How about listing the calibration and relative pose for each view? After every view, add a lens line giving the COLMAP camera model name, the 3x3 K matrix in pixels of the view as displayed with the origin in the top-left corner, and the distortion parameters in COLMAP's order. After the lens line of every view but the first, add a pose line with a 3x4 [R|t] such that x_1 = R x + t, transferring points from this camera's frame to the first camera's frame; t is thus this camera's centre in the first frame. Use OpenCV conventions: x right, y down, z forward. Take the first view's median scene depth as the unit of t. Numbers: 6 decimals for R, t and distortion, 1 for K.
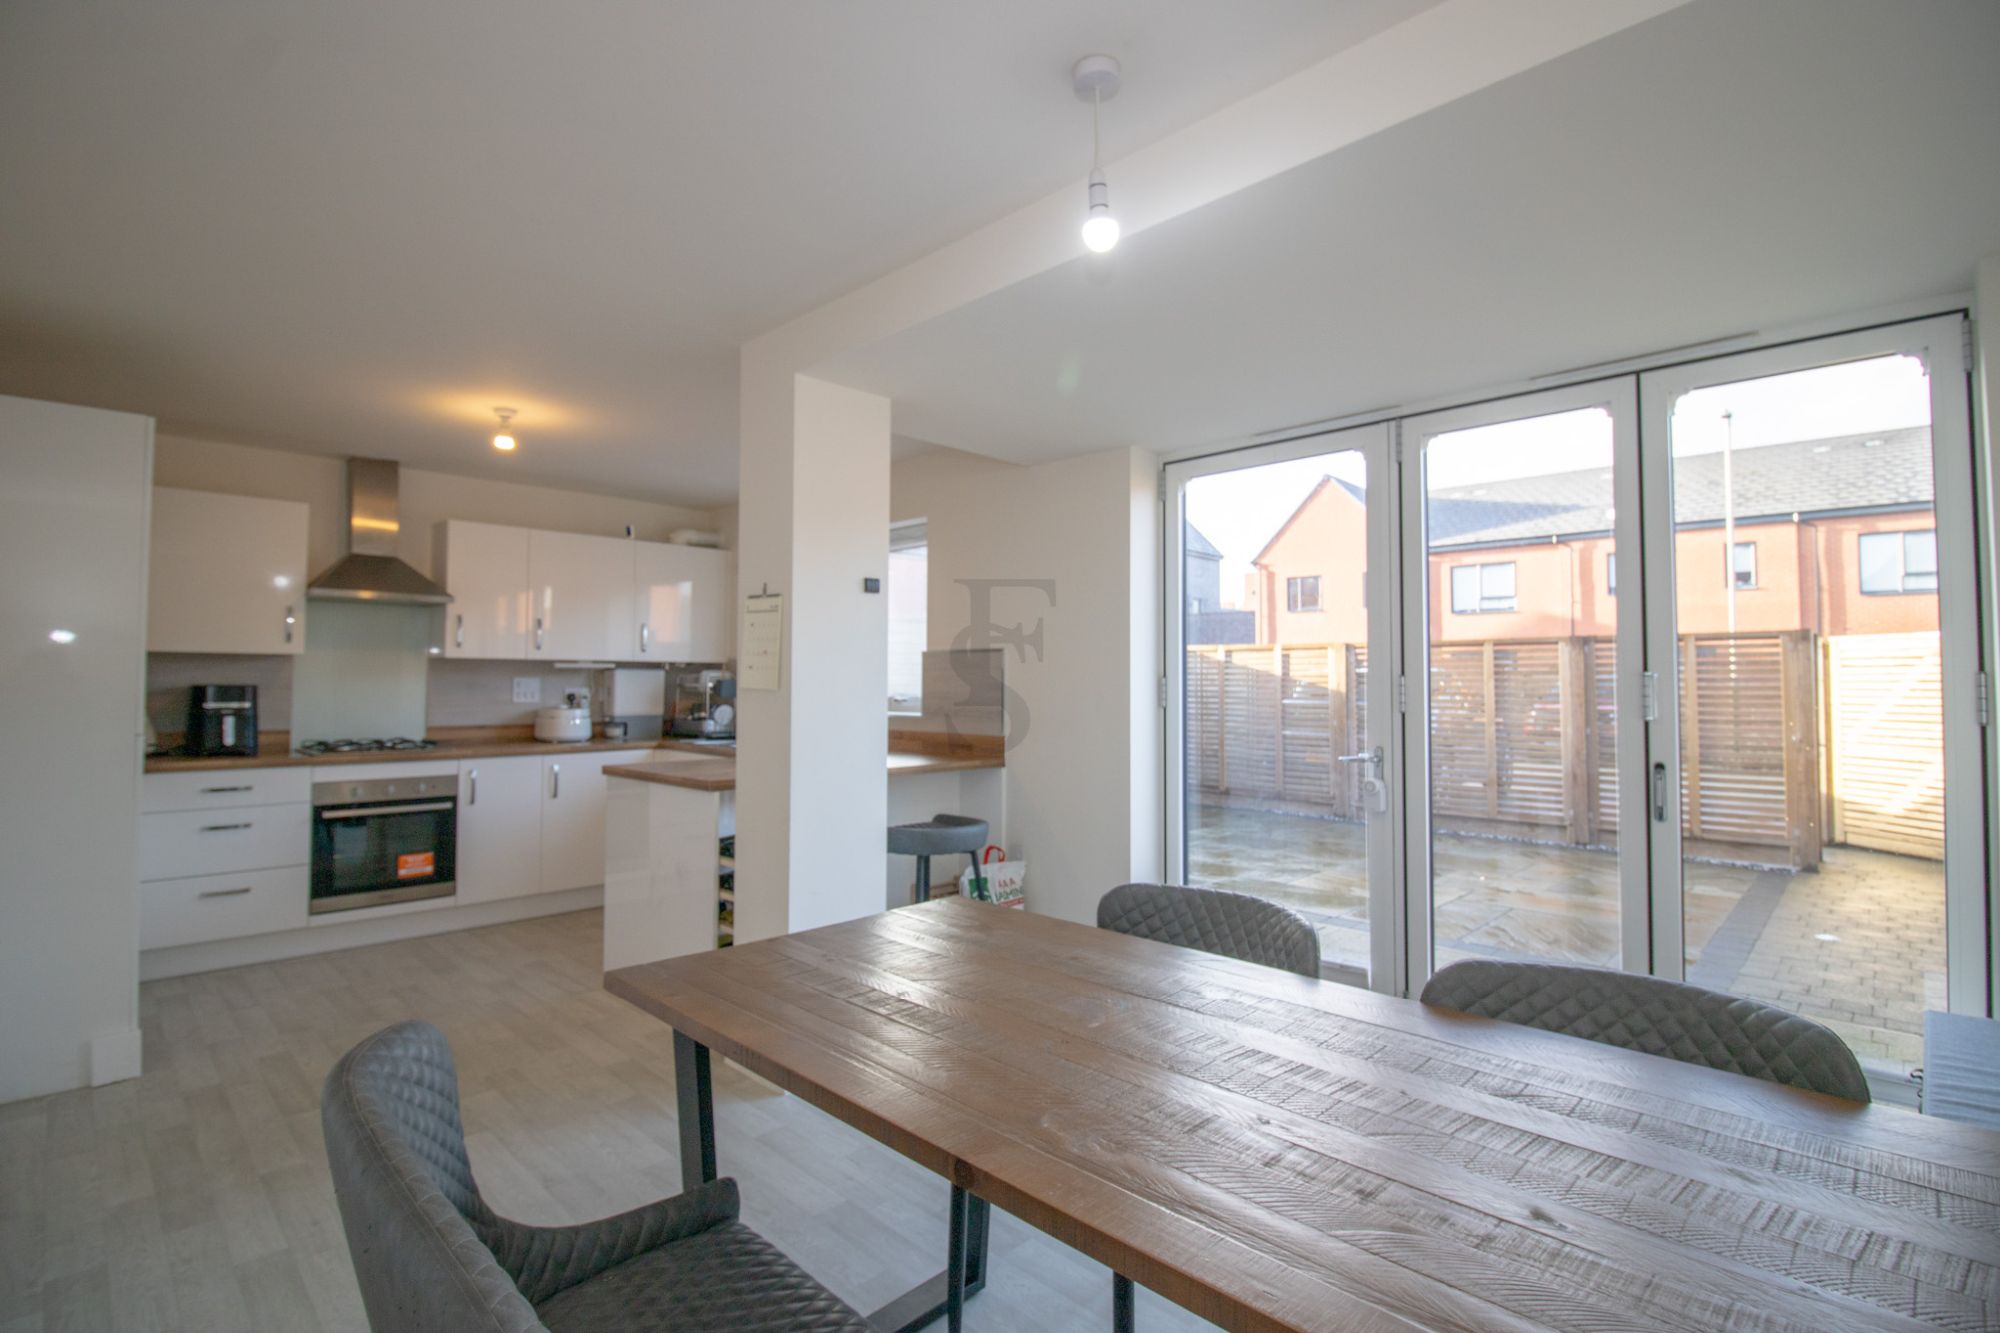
lens RADIAL K [[929.4, 0, 999.2], [0, 929.4, 660.7], [0, 0, 1]] dist [-0.012848, -0.000945]
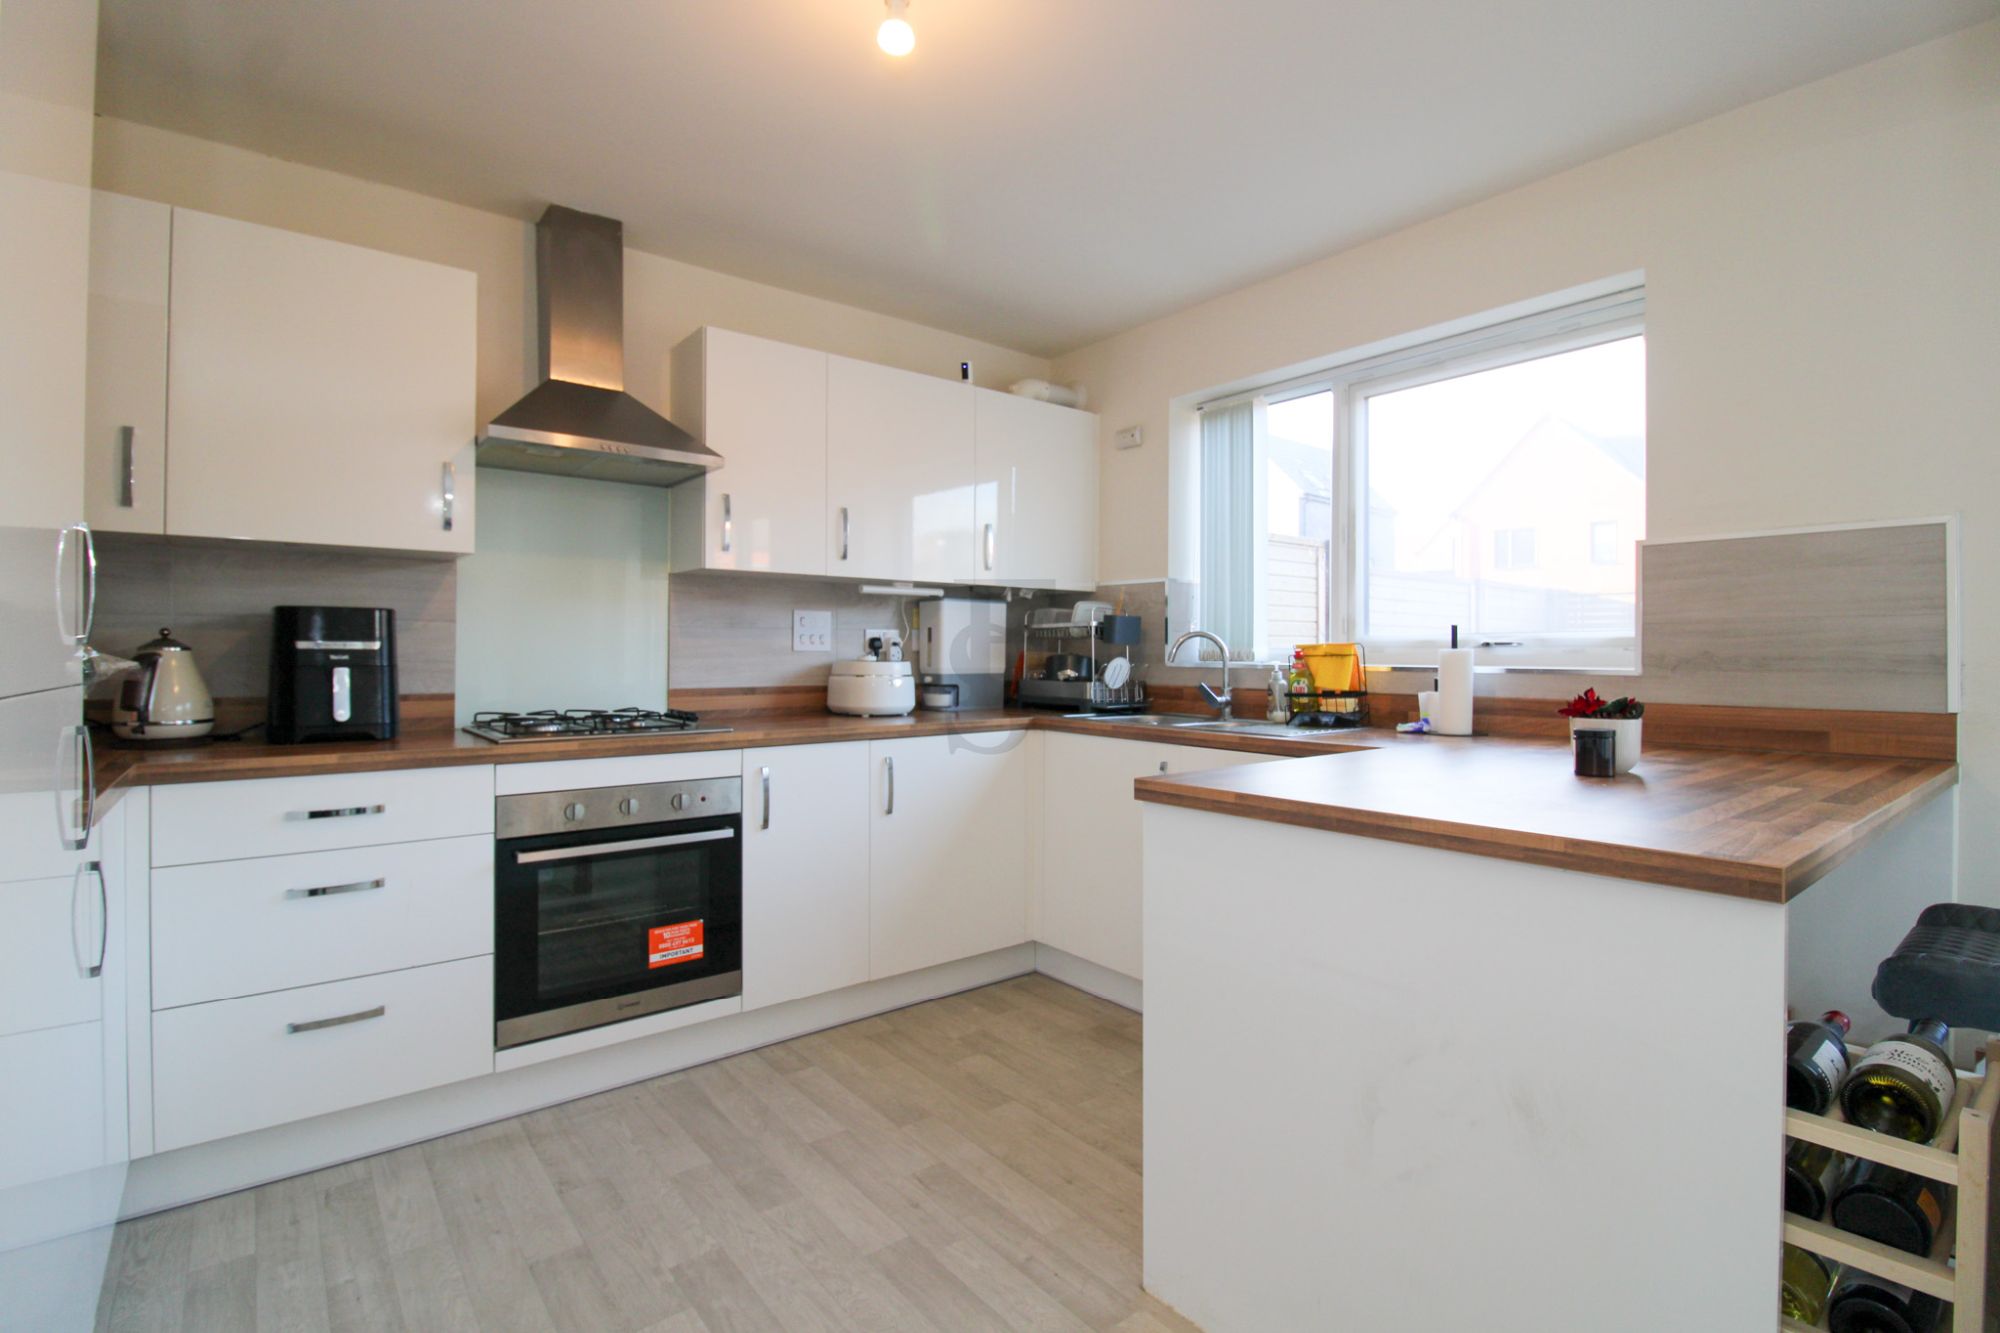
lens RADIAL K [[929.4, 0, 1006.6], [0, 929.4, 662.5], [0, 0, 1]] dist [-0.012848, -0.000945]
pose [[0.992822, 0.001200, -0.119593, -0.346970], [0.002914, 0.999410, 0.034220, 0.035733], [0.119563, -0.034323, 0.992233, 0.454792]]
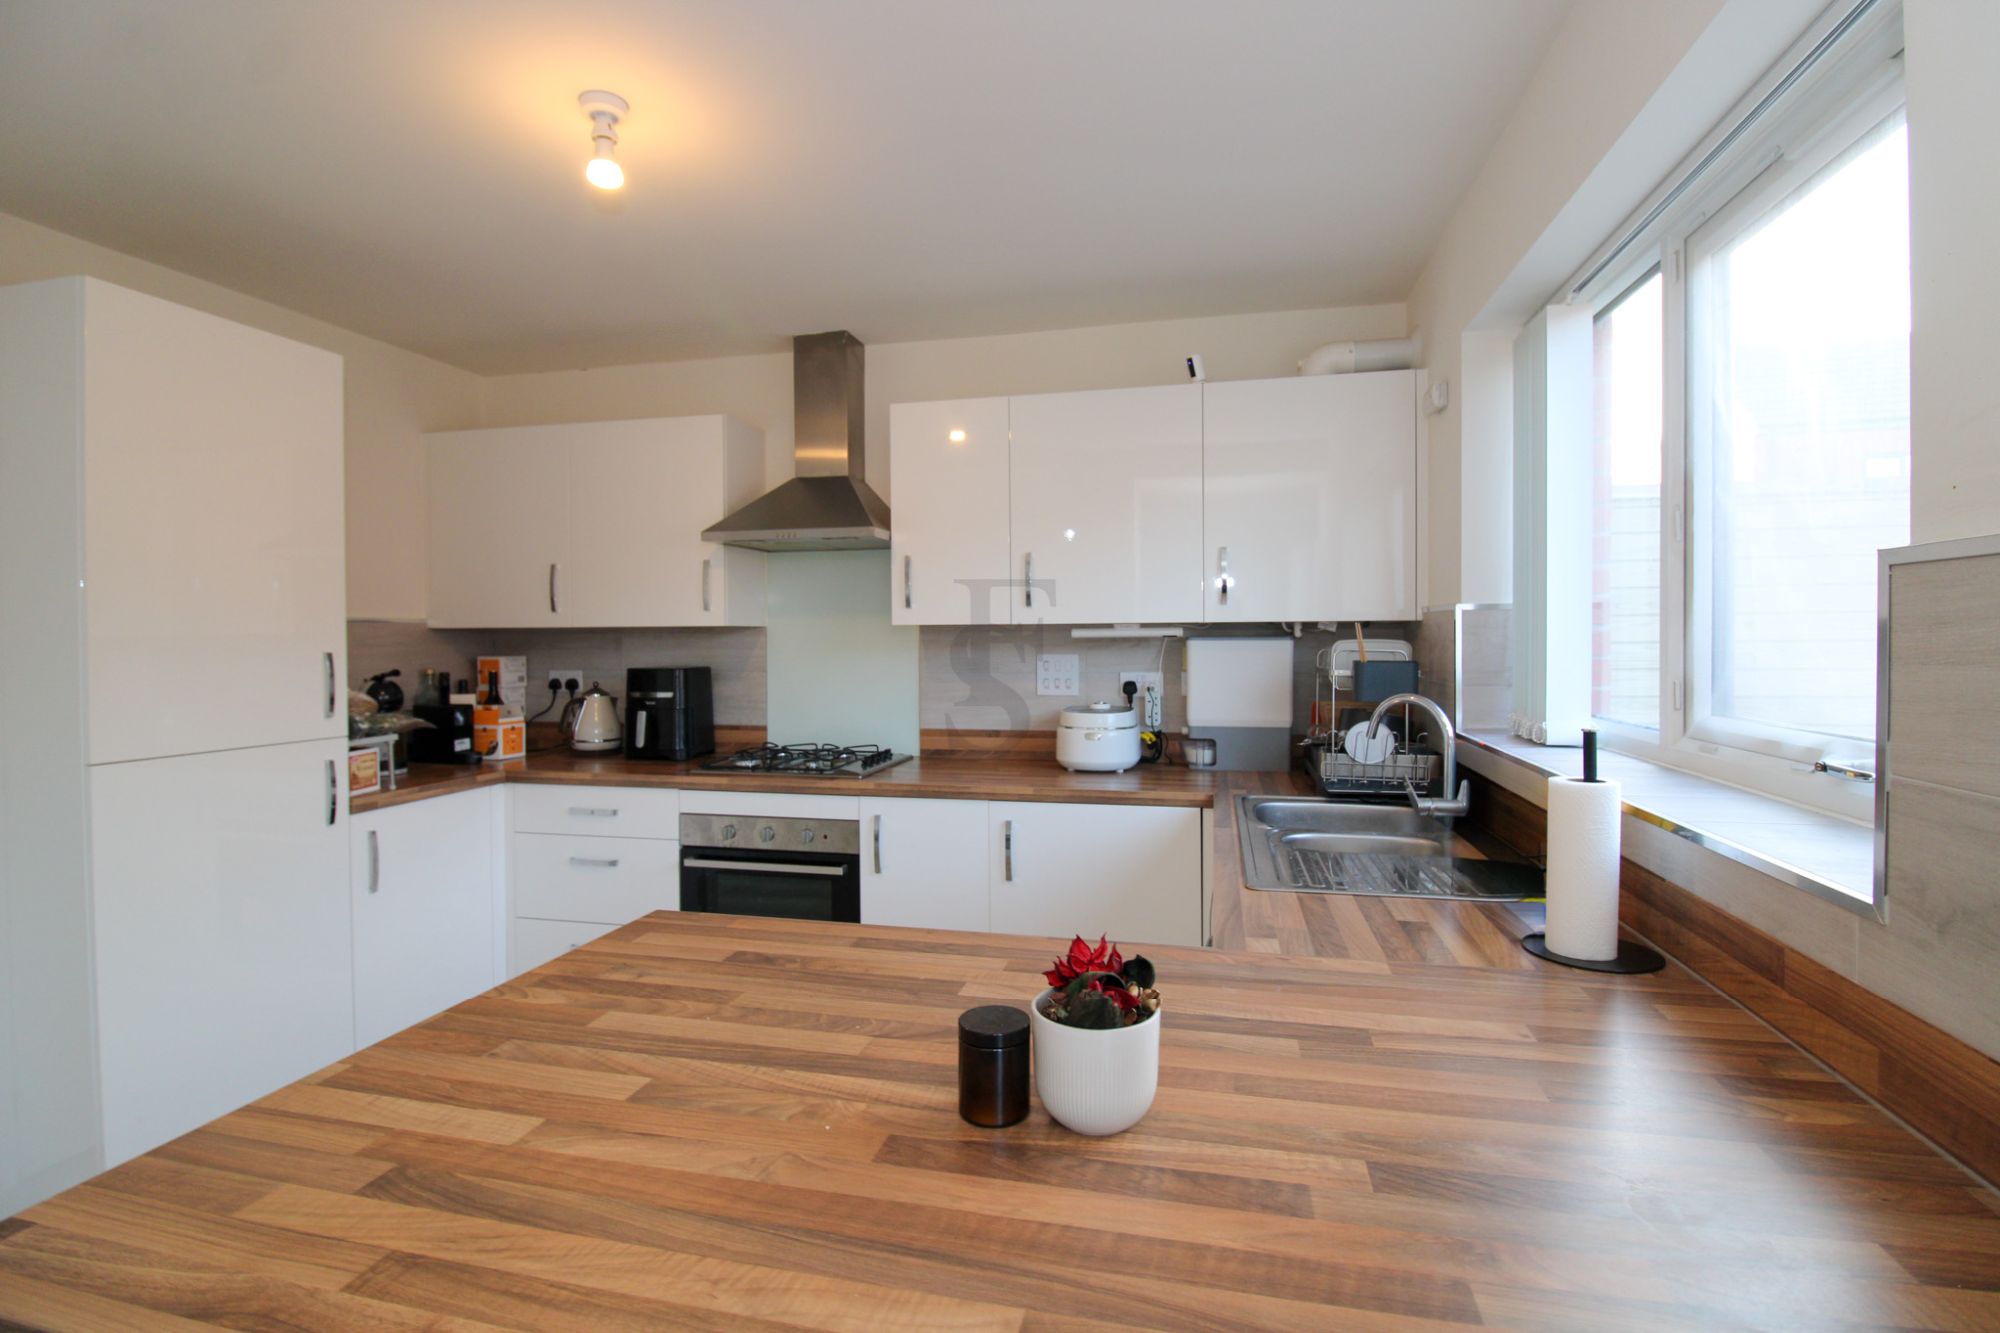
lens RADIAL K [[929.4, 0, 1008.0], [0, 929.4, 659.7], [0, 0, 1]] dist [-0.012848, -0.000945]
pose [[0.522468, 0.015512, -0.852518, -0.019128], [0.026688, 0.999047, 0.034534, 0.000129], [0.852241, -0.040795, 0.521556, 0.740758]]
